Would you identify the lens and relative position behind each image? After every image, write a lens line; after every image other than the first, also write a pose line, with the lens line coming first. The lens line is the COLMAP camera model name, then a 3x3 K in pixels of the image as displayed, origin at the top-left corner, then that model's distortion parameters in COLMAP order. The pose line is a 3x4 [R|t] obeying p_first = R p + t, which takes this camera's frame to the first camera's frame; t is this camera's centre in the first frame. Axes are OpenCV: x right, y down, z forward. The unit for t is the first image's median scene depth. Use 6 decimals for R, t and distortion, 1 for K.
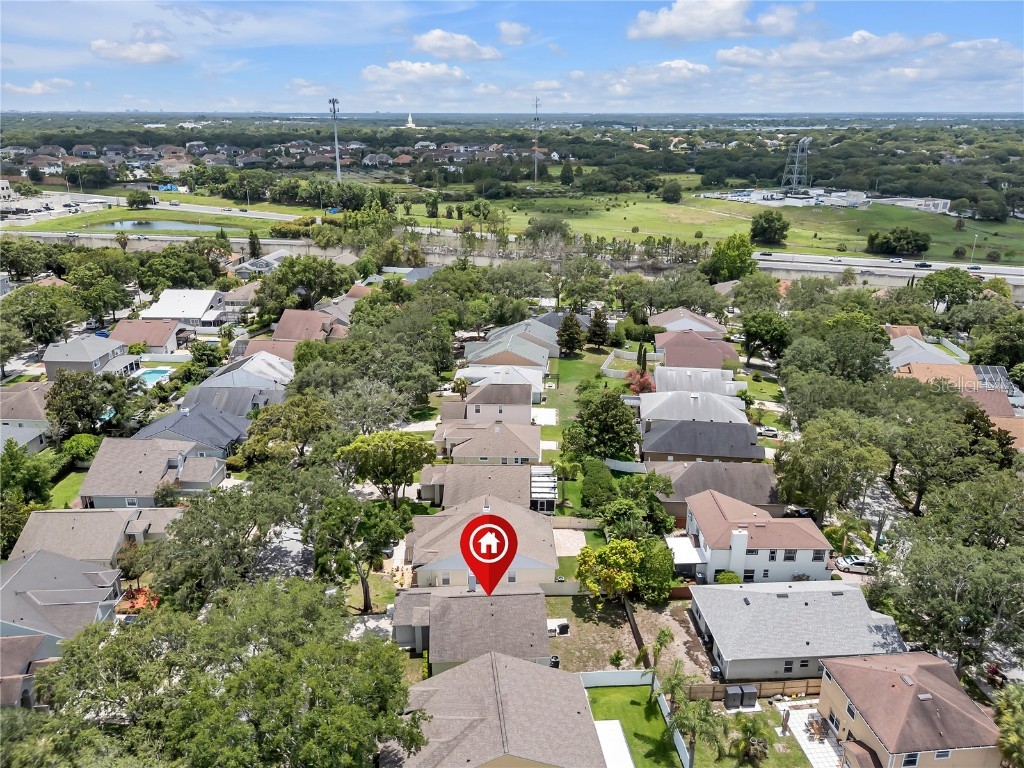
lens RADIAL K [[778.4, 0, 509.5], [0, 778.4, 390.0], [0, 0, 1]] dist [0.070145, -0.079671]
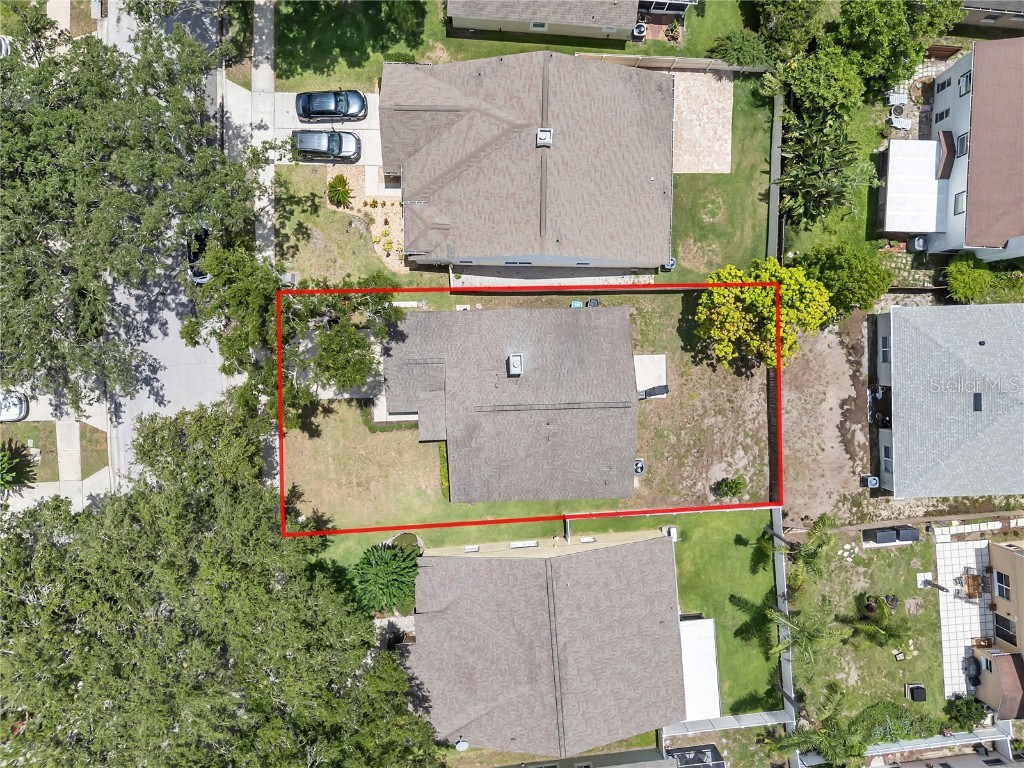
lens RADIAL K [[778.4, 0, 509.5], [0, 778.4, 390.0], [0, 0, 1]] dist [0.070145, -0.079671]
pose [[0.999172, 0.037805, 0.015035, -0.047668], [-0.026364, 0.320179, 0.946990, -0.226818], [0.030987, -0.946603, 0.320910, 0.633882]]
